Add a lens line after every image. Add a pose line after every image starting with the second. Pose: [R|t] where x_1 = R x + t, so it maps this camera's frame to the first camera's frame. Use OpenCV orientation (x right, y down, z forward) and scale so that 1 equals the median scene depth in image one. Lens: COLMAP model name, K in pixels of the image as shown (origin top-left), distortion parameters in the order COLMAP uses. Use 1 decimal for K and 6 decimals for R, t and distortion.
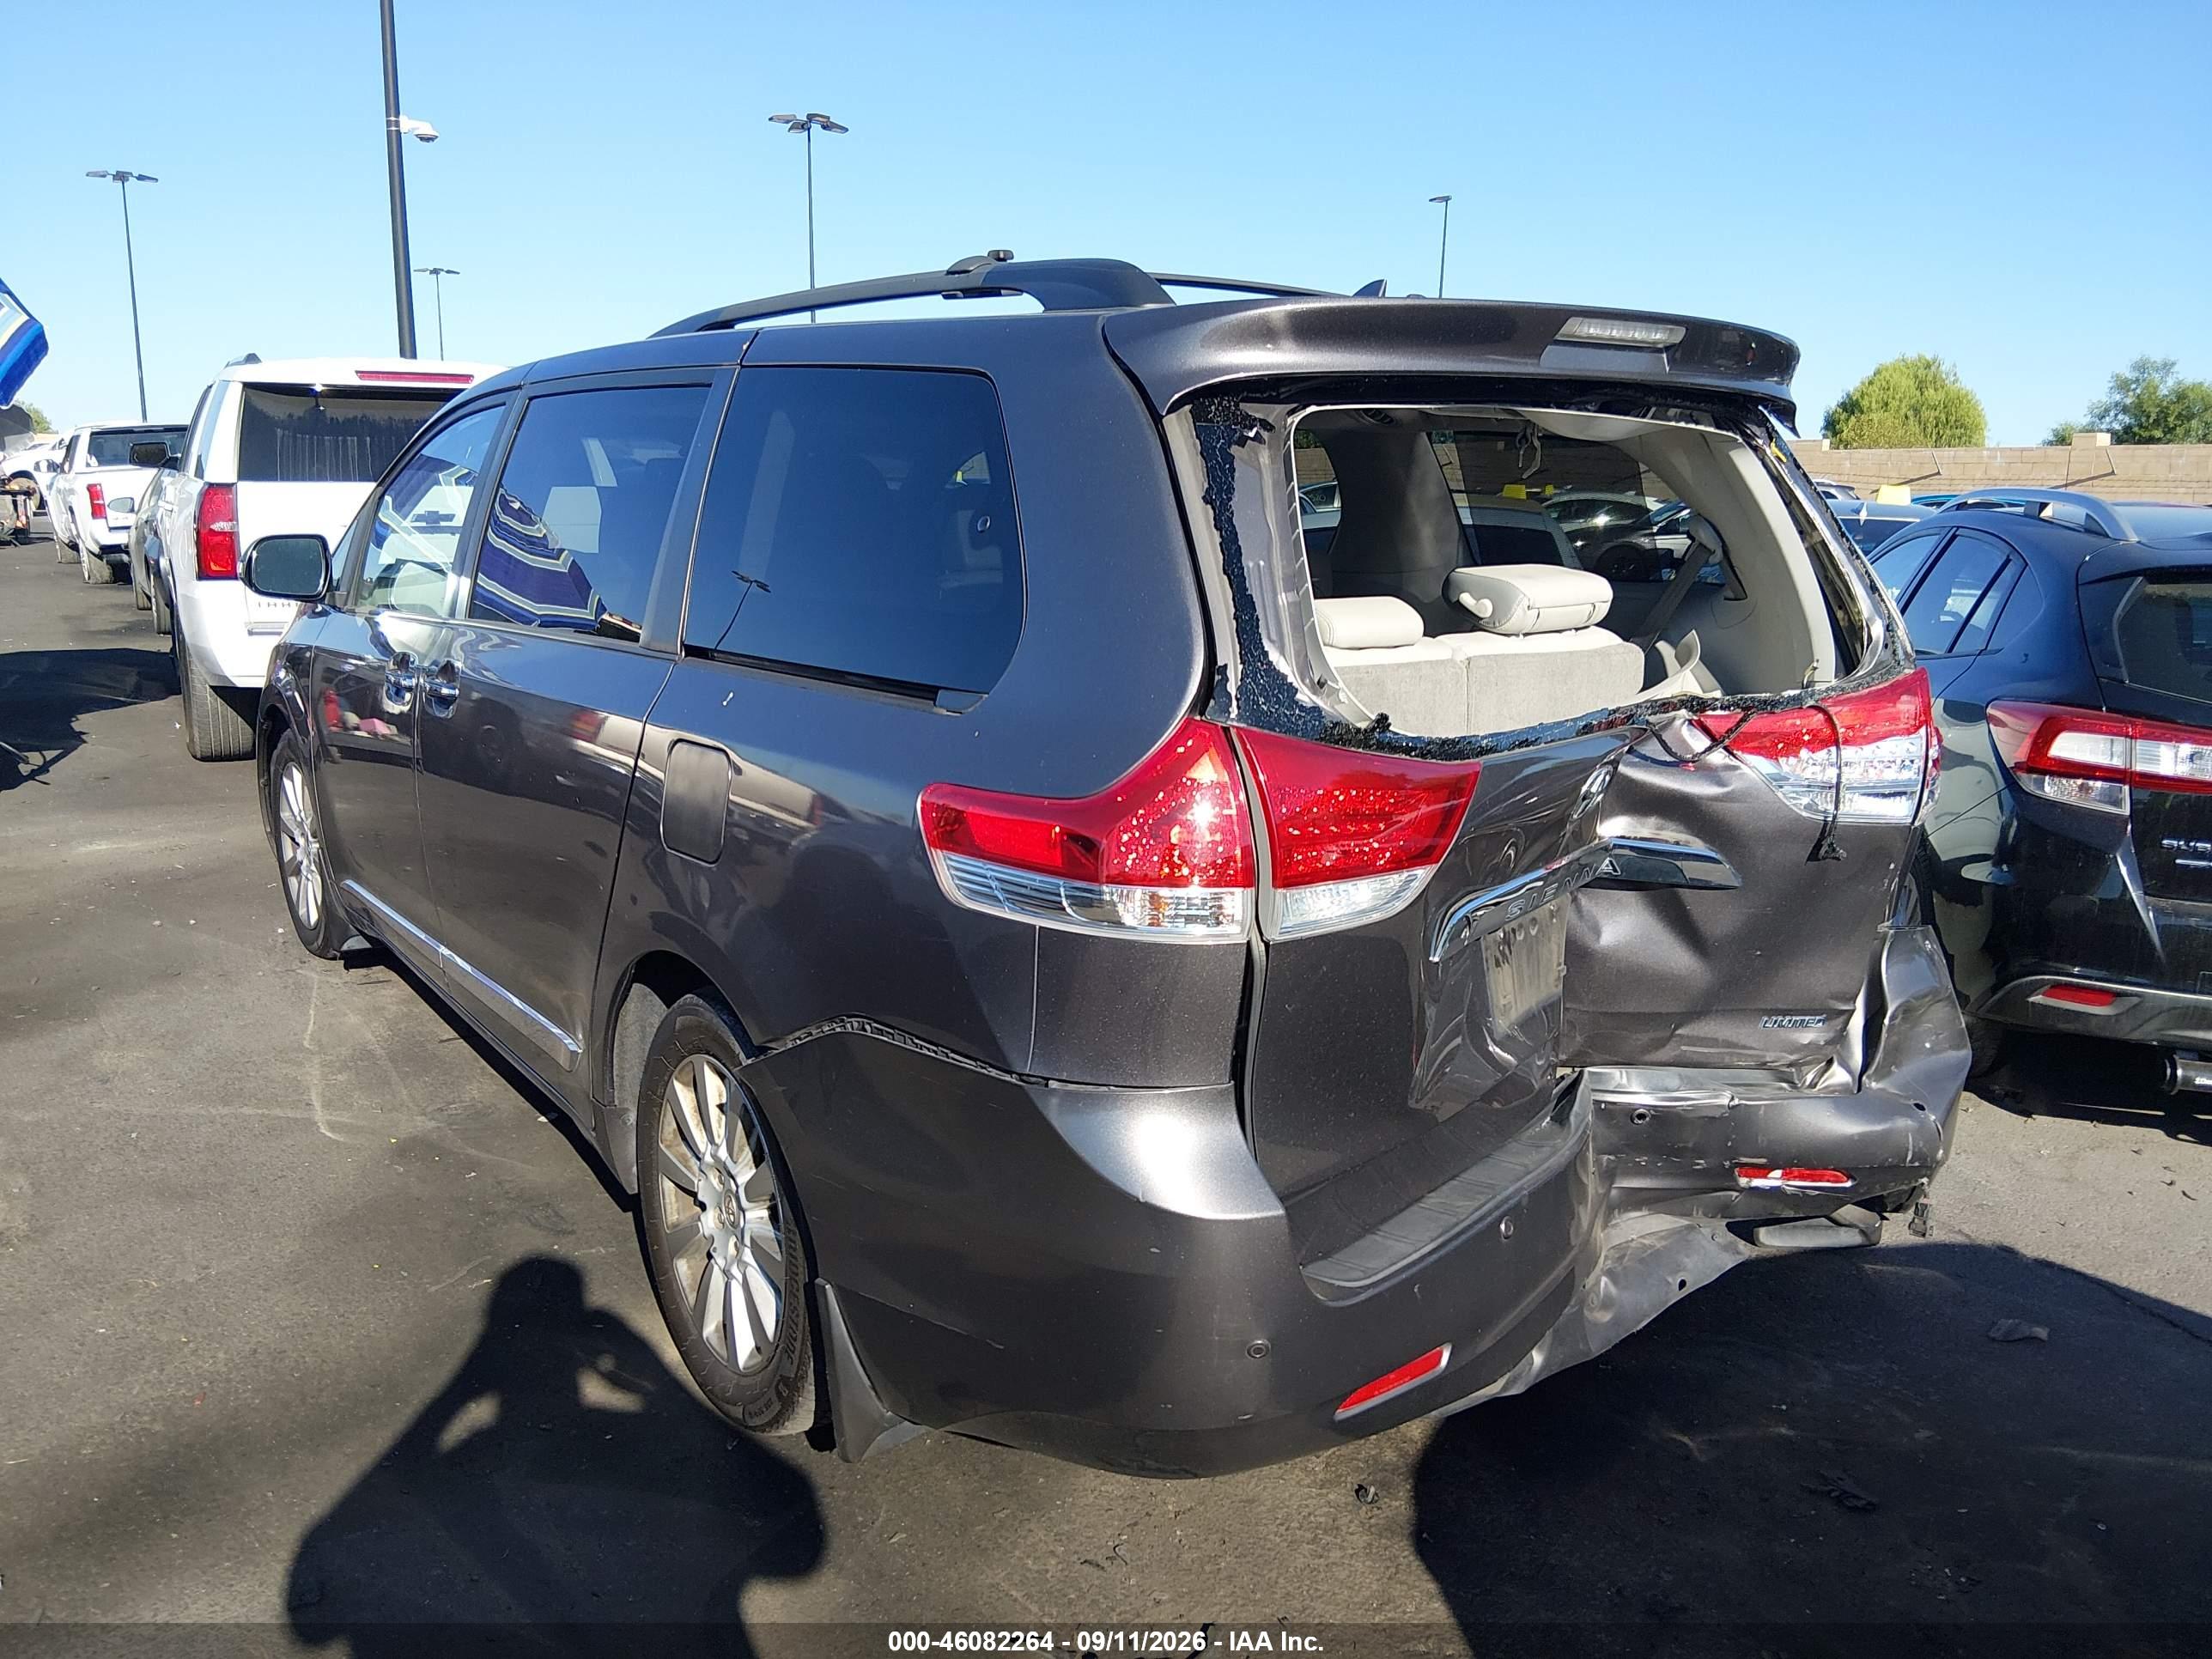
lens RADIAL K [[1655.6, 0, 1143.8], [0, 1655.6, 839.2], [0, 0, 1]] dist [0.109347, -0.166903]
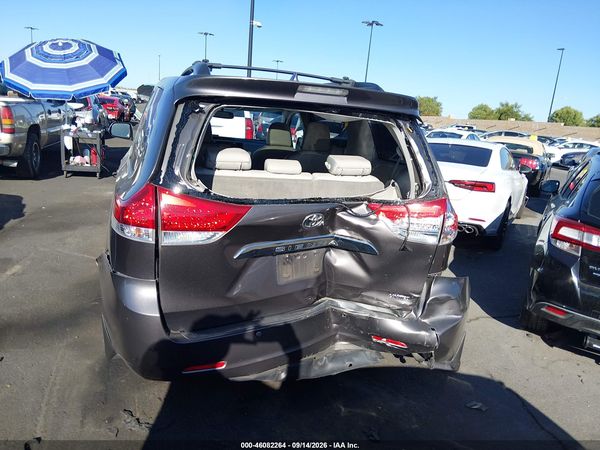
lens RADIAL K [[449.1, 0, 310.3], [0, 449.1, 227.6], [0, 0, 1]] dist [0.109347, -0.166903]
pose [[0.945845, 0.140459, -0.292657, 0.464033], [-0.135039, 0.990082, 0.038749, -0.041580], [0.295197, 0.002870, 0.955432, 0.072769]]
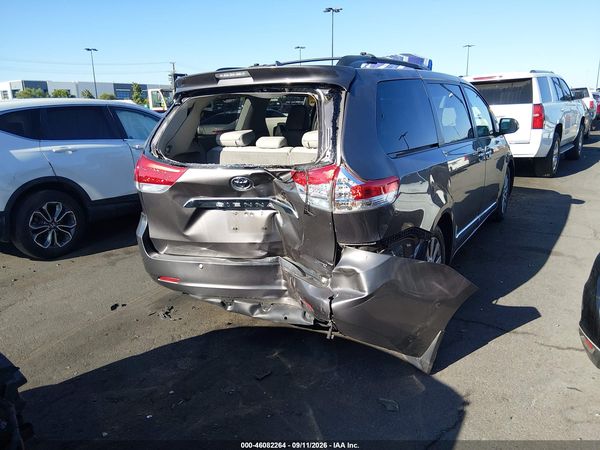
lens RADIAL K [[449.1, 0, 310.3], [0, 449.1, 227.6], [0, 0, 1]] dist [0.109347, -0.166903]
pose [[0.382019, 0.202214, -0.901760, 1.200469], [-0.149092, 0.976471, 0.155807, -0.105256], [0.912049, 0.074924, 0.403179, 0.598954]]
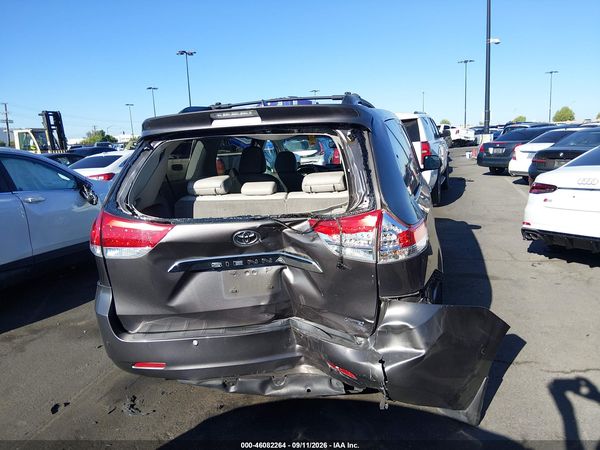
lens RADIAL K [[449.1, 0, 310.3], [0, 449.1, 227.6], [0, 0, 1]] dist [0.109347, -0.166903]
pose [[0.636331, 0.090339, -0.766108, 0.951042], [-0.092740, 0.994875, 0.040285, -0.087577], [0.765821, 0.045414, 0.641448, 0.401799]]
